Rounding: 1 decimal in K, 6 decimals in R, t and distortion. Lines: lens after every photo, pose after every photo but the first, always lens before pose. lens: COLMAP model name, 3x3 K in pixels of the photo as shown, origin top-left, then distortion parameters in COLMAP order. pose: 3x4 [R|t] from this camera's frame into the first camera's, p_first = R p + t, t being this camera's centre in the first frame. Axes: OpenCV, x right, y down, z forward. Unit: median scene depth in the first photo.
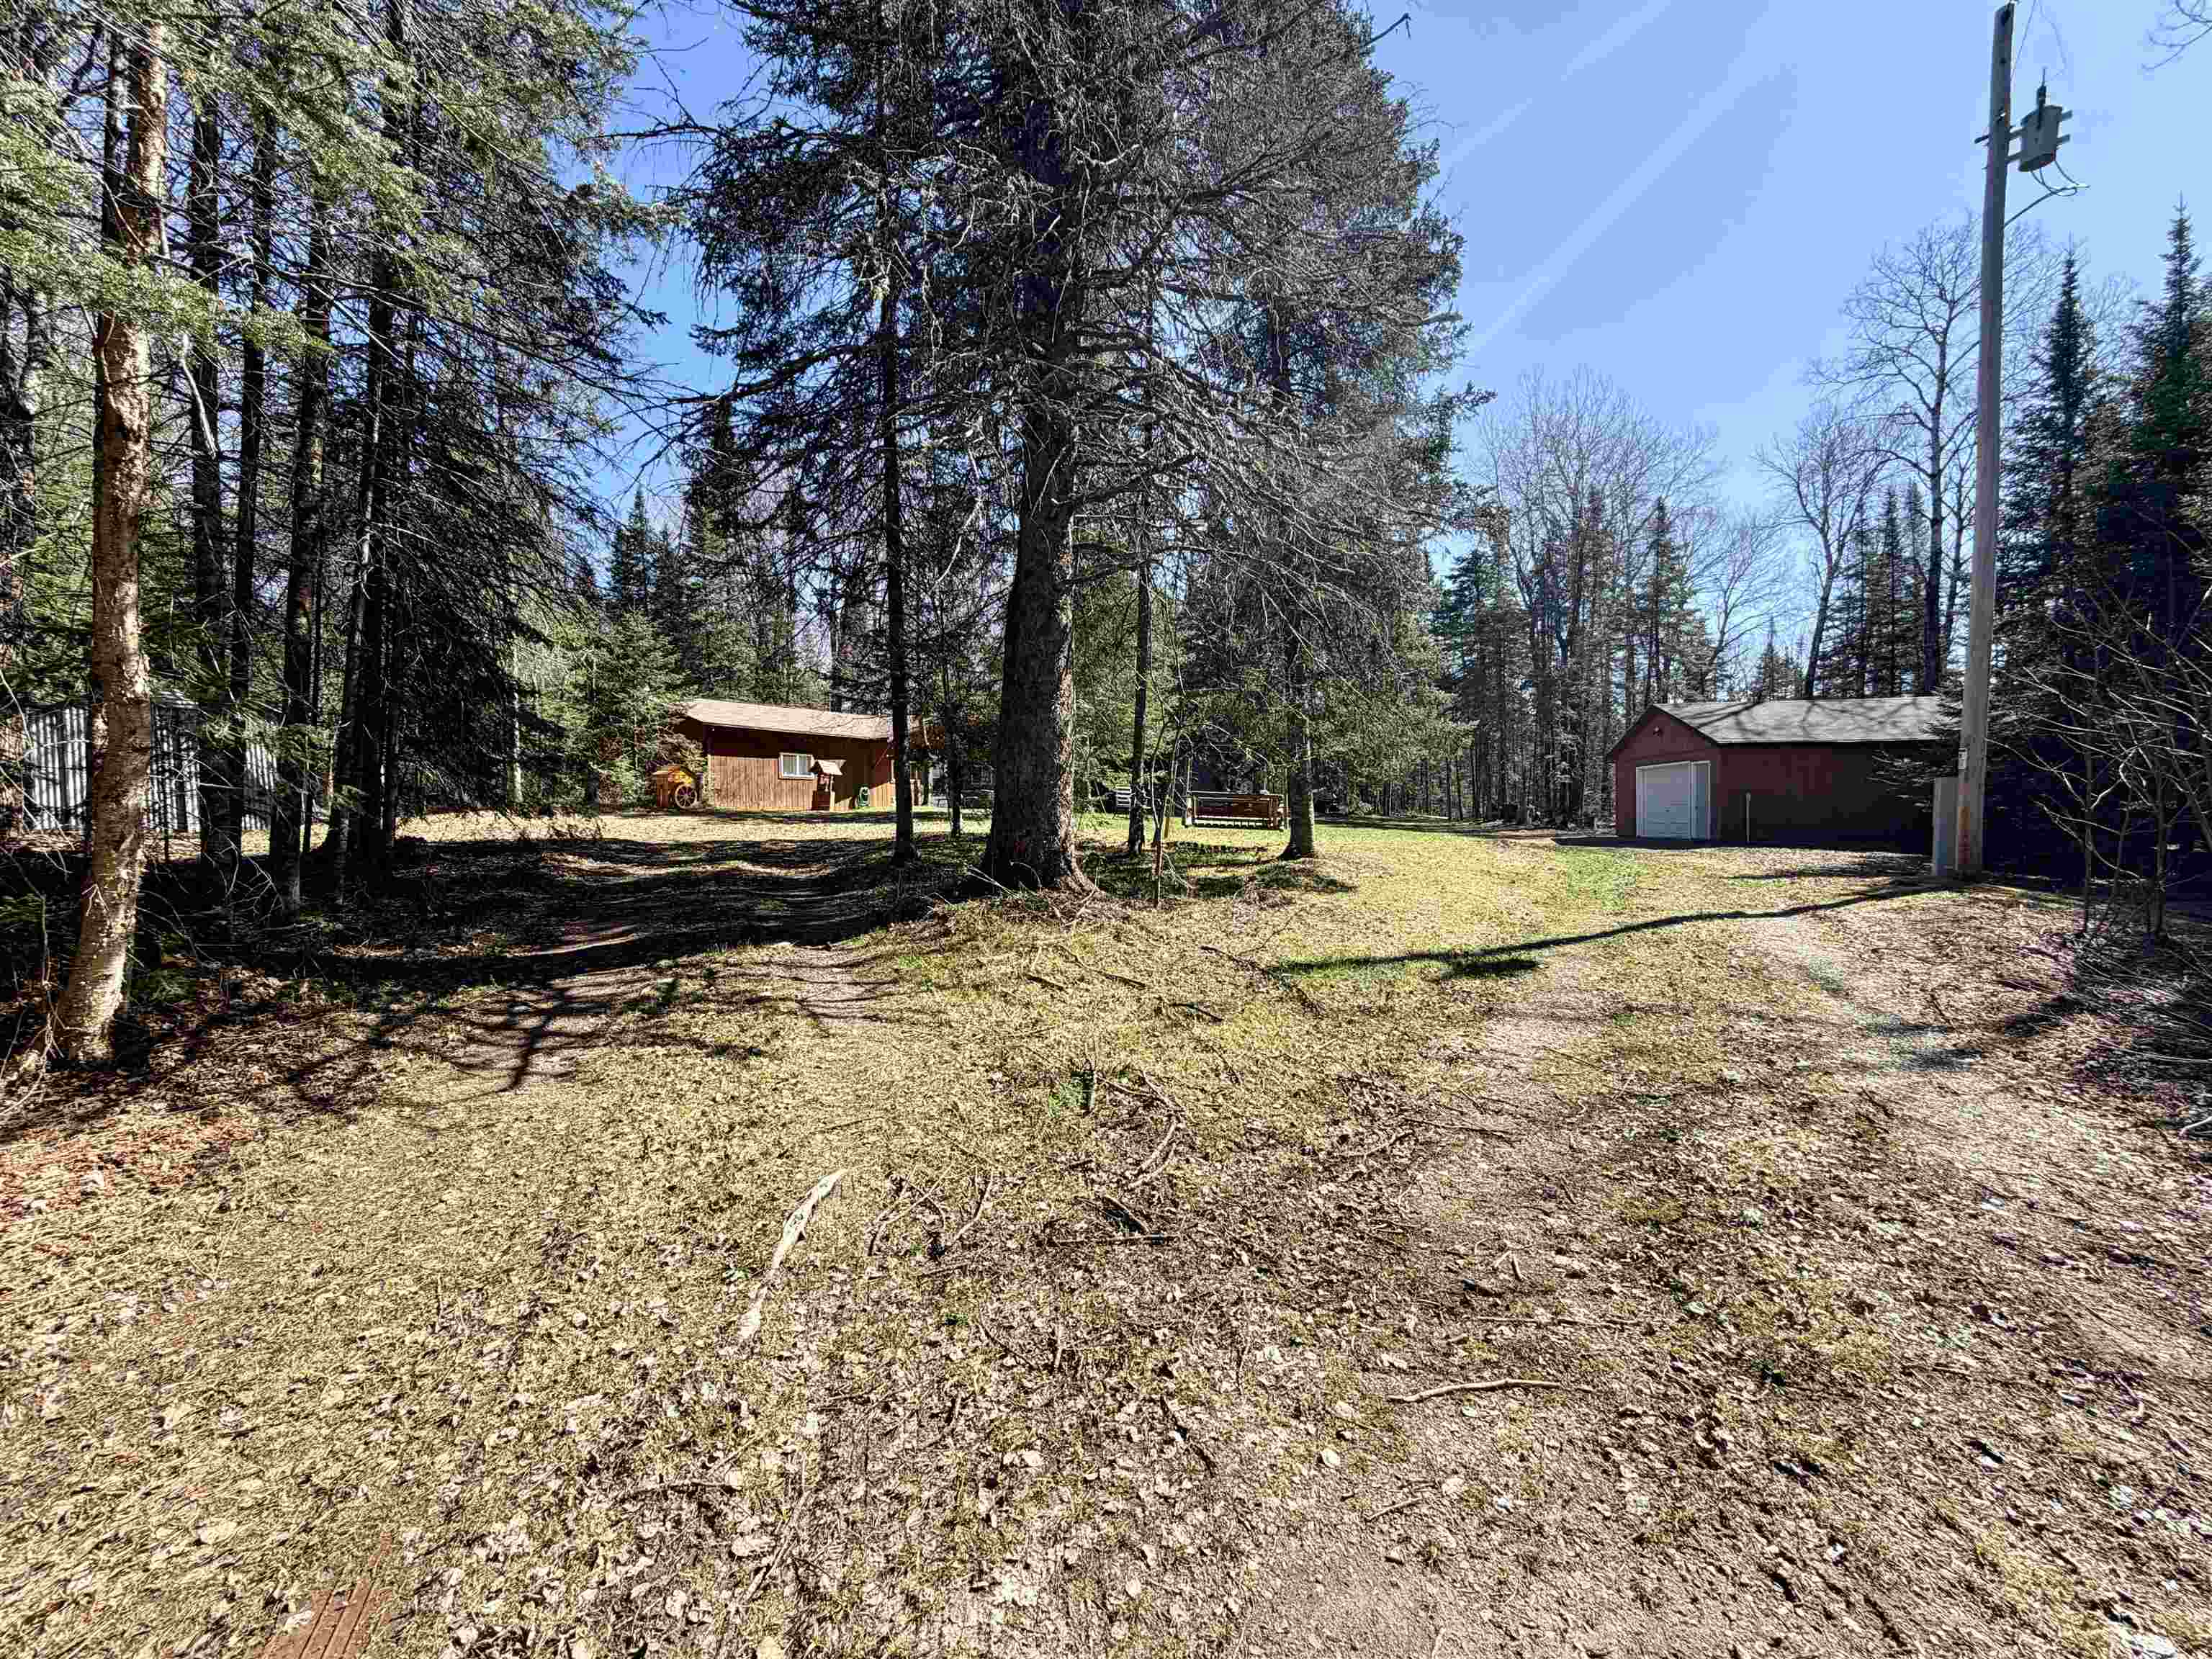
lens RADIAL K [[875.2, 0, 1112.9], [0, 875.2, 829.8], [0, 0, 1]] dist [-0.001655, 0.000096]
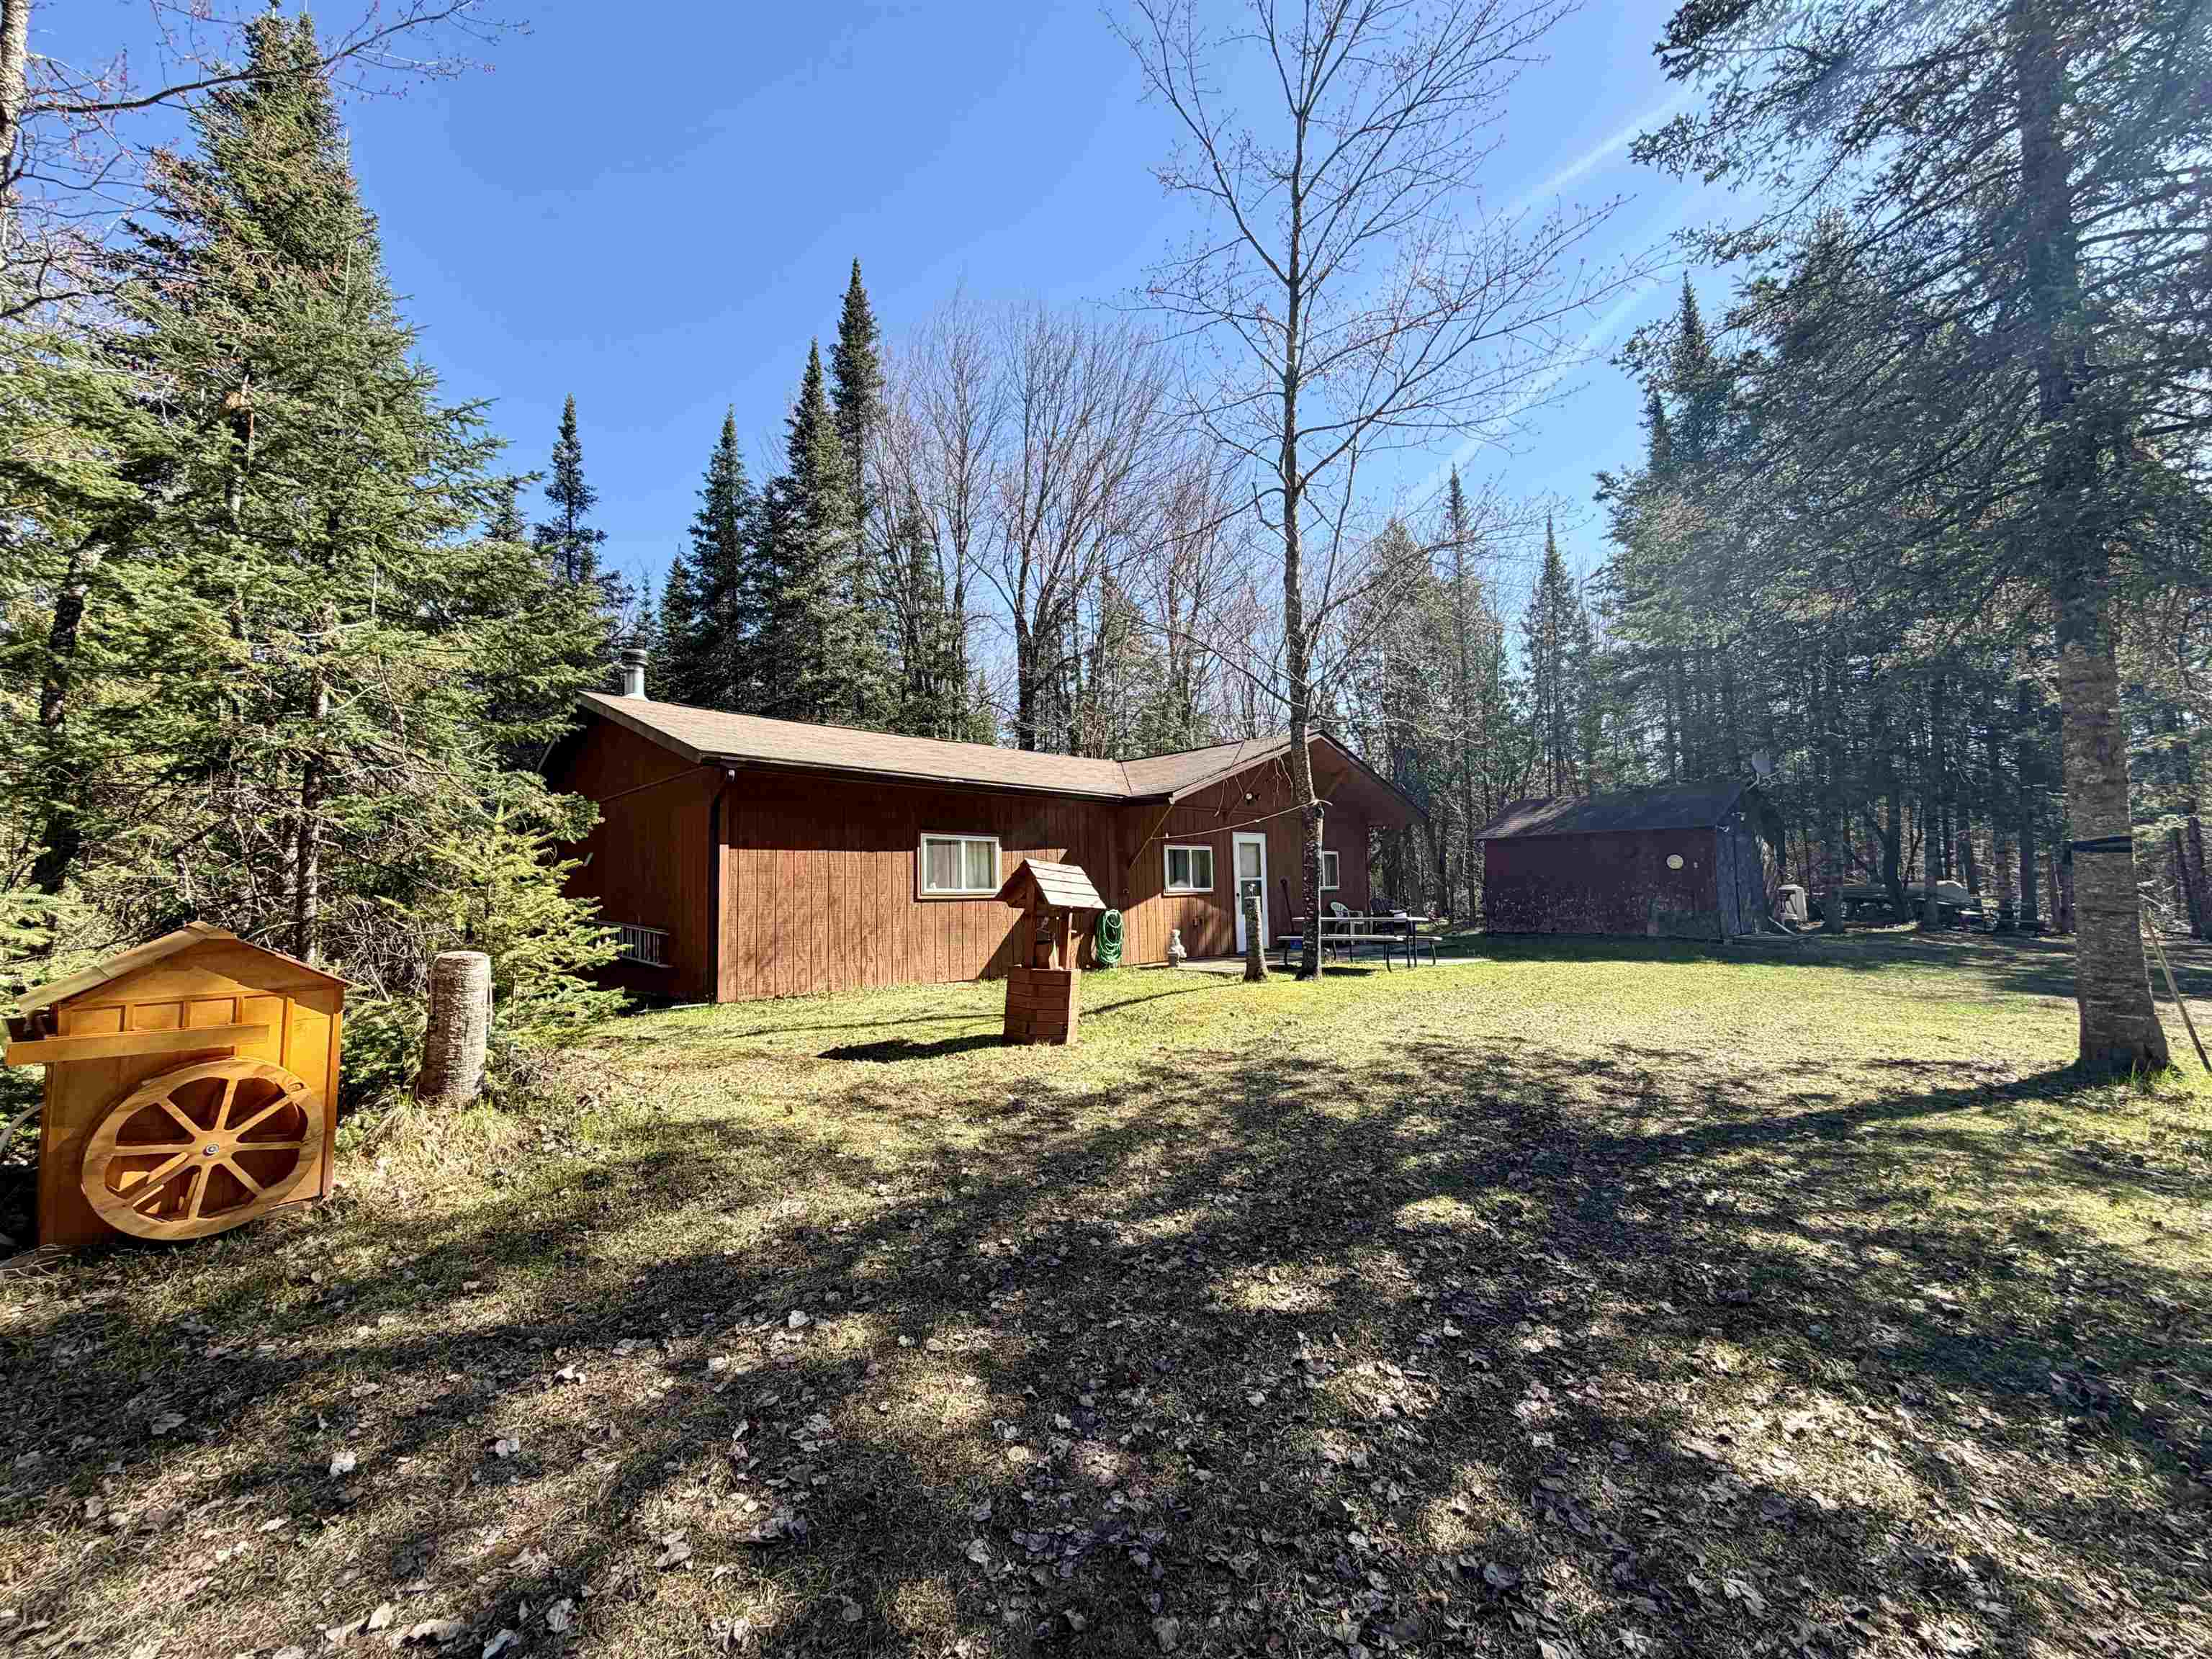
lens RADIAL K [[875.2, 0, 1102.1], [0, 875.2, 821.3], [0, 0, 1]] dist [-0.001655, 0.000096]
pose [[0.982607, -0.003716, -0.185658, -0.220409], [-0.011648, 0.996598, -0.081591, -0.060321], [0.185329, 0.082334, 0.979221, 0.607065]]
